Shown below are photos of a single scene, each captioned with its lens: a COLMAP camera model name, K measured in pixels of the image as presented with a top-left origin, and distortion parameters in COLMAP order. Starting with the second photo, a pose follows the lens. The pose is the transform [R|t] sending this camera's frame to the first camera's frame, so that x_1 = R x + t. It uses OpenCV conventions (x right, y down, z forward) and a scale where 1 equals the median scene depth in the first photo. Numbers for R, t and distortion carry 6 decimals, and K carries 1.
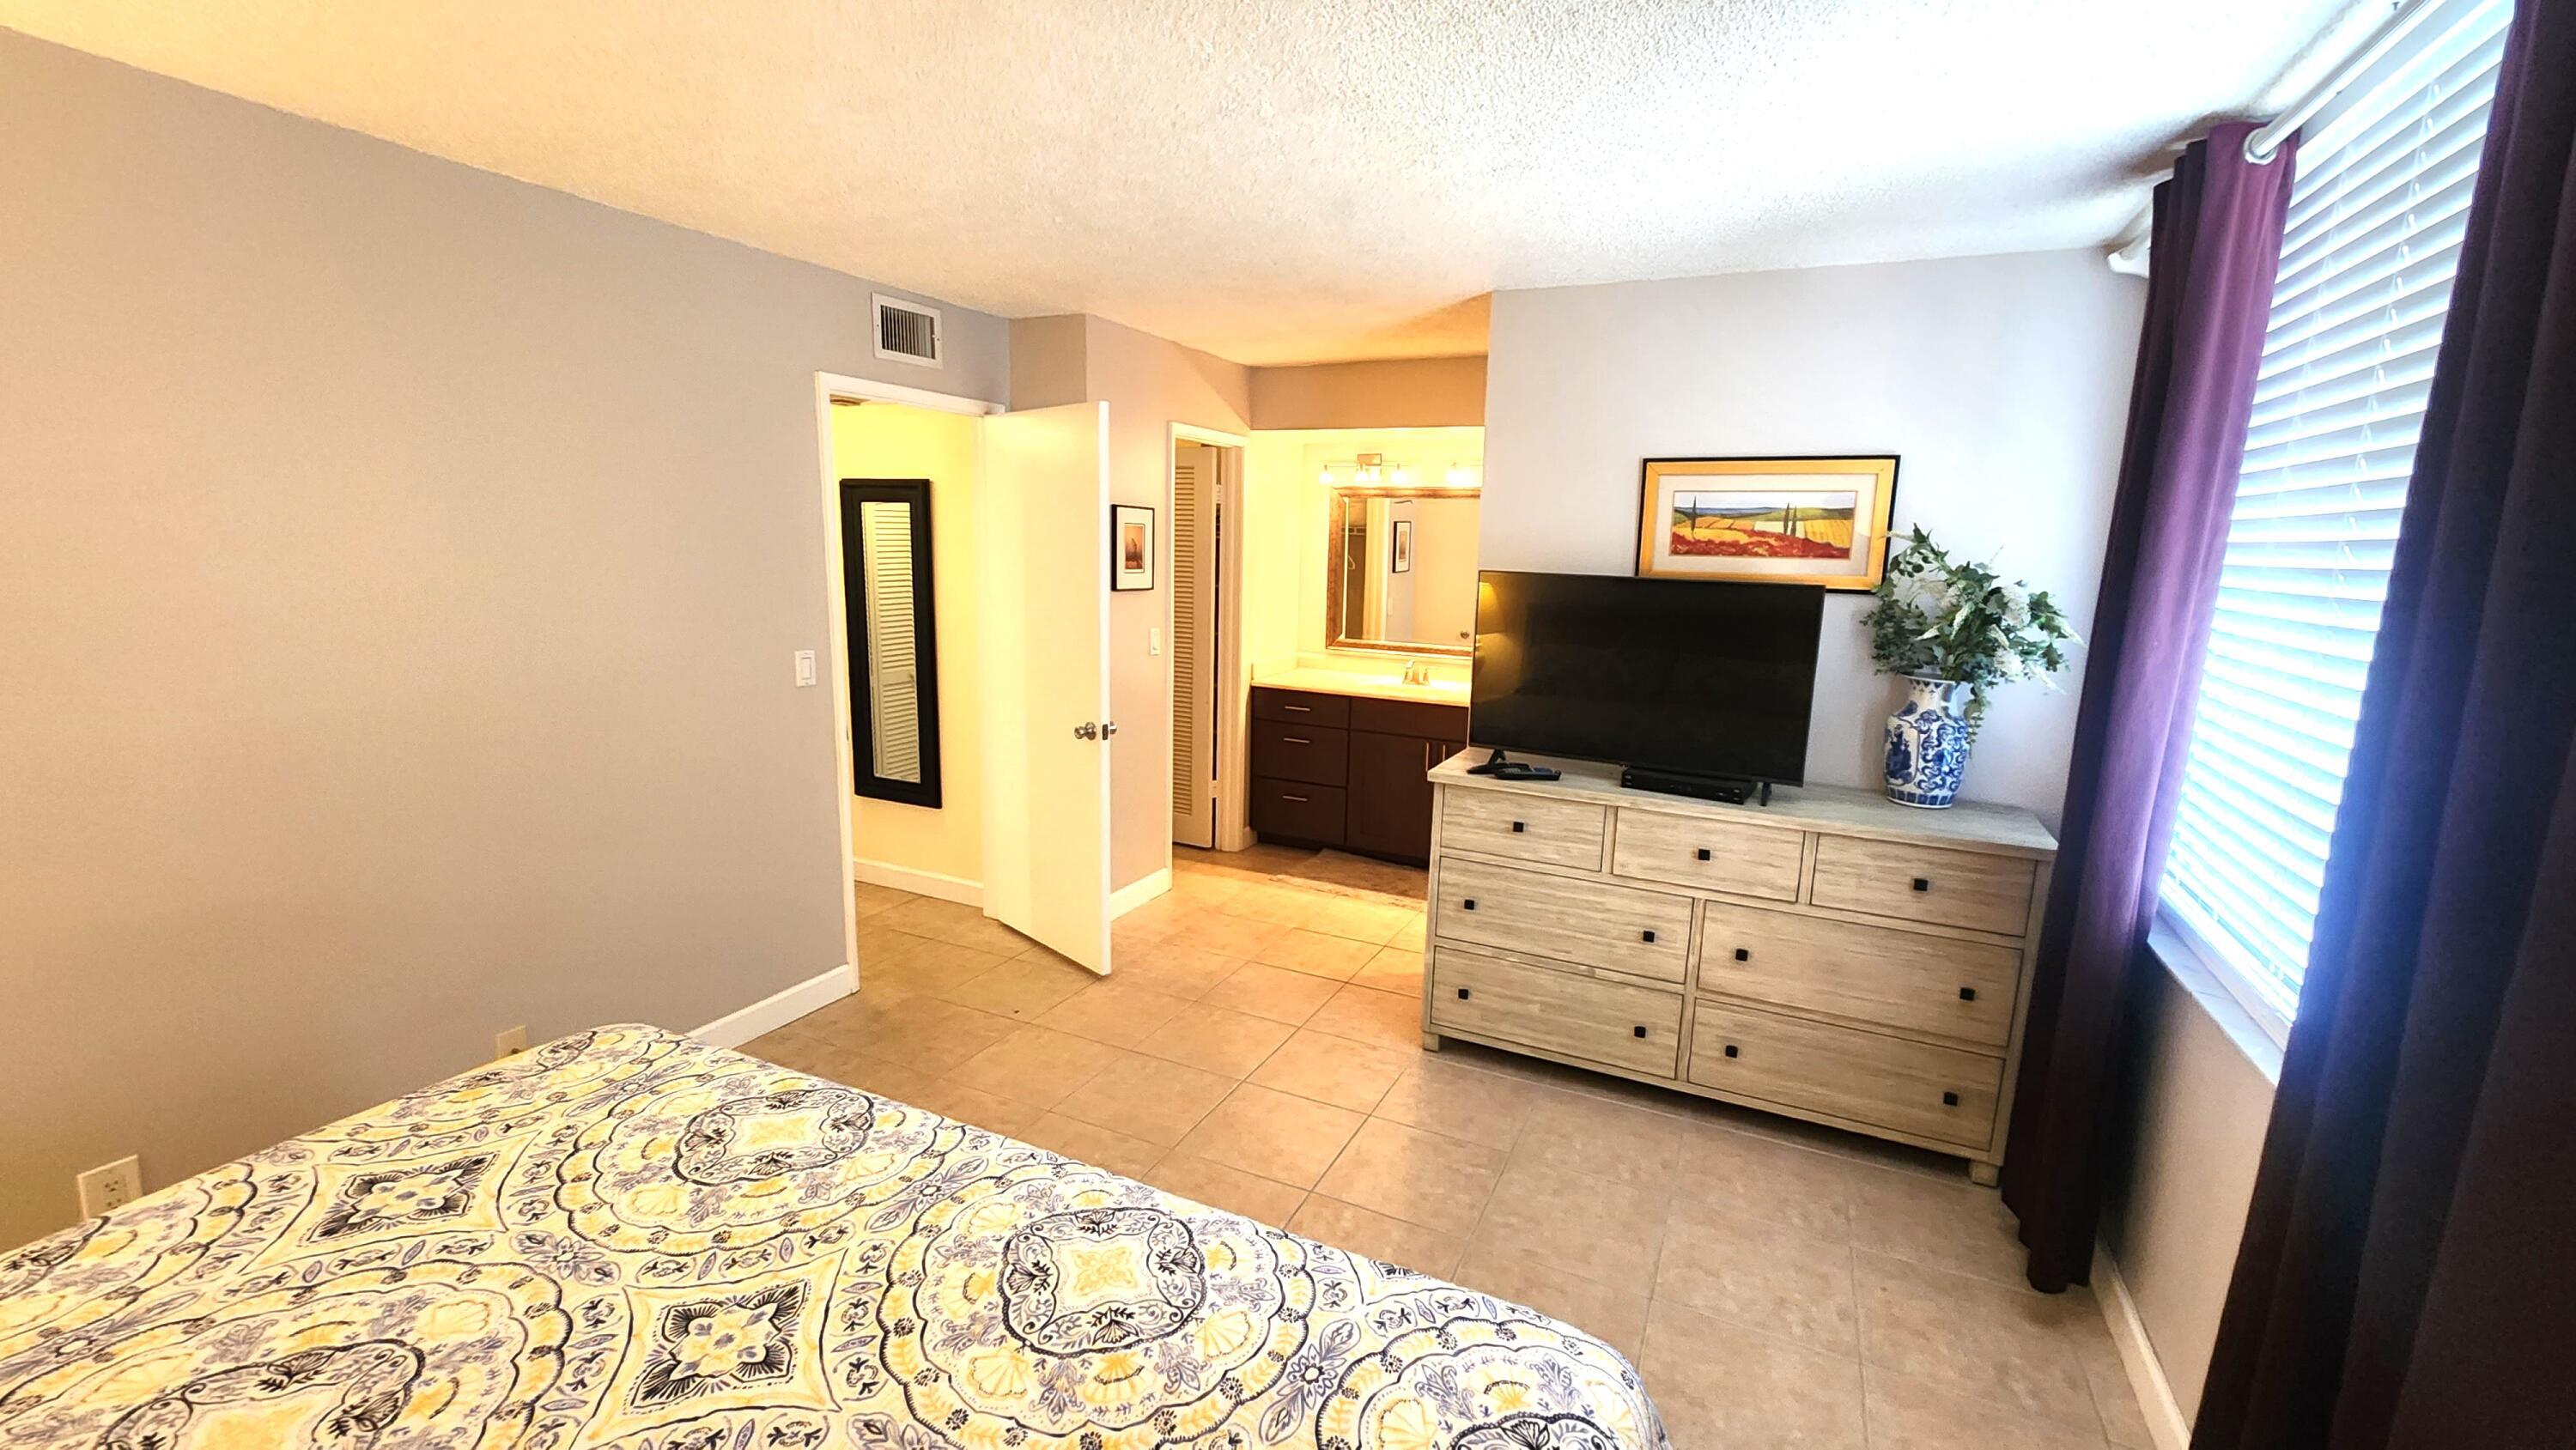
lens RADIAL K [[1050.6, 0, 1289.0], [0, 1050.6, 722.4], [0, 0, 1]] dist [0.000711, -0.000331]
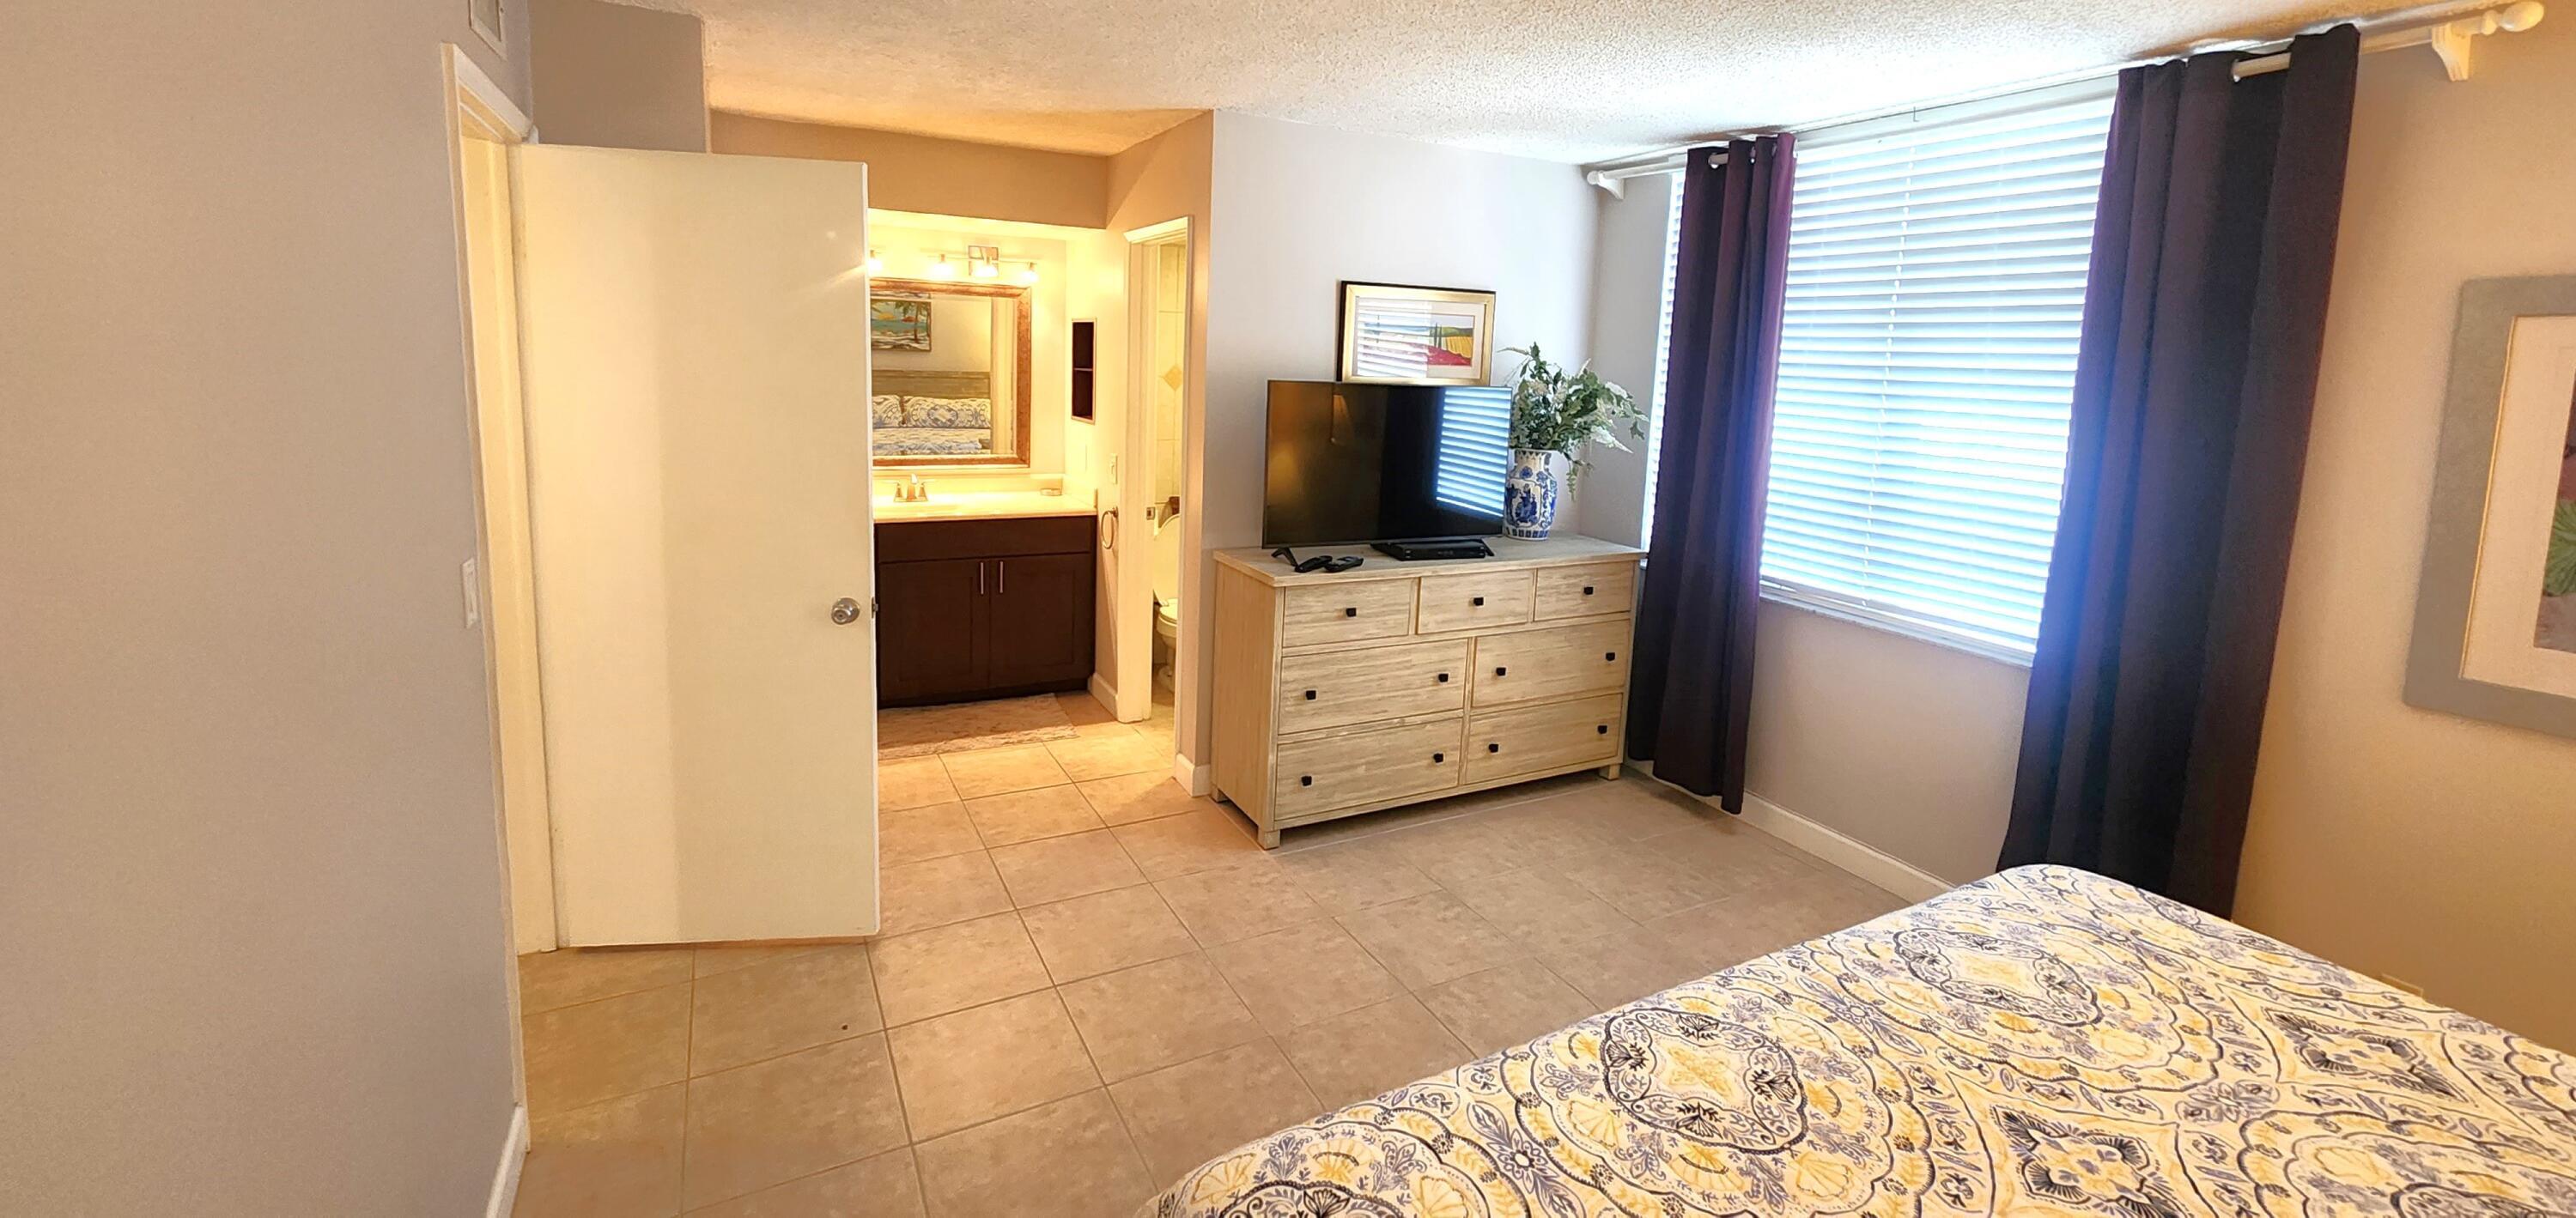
lens RADIAL K [[1061.5, 0, 1286.6], [0, 1061.5, 496.5], [0, 0, 1]] dist [0.000226, -0.000032]
pose [[0.600210, -0.112640, 0.791871, -0.722688], [0.116089, 0.991819, 0.053090, -0.092077], [-0.791373, 0.060062, 0.608376, 0.382548]]
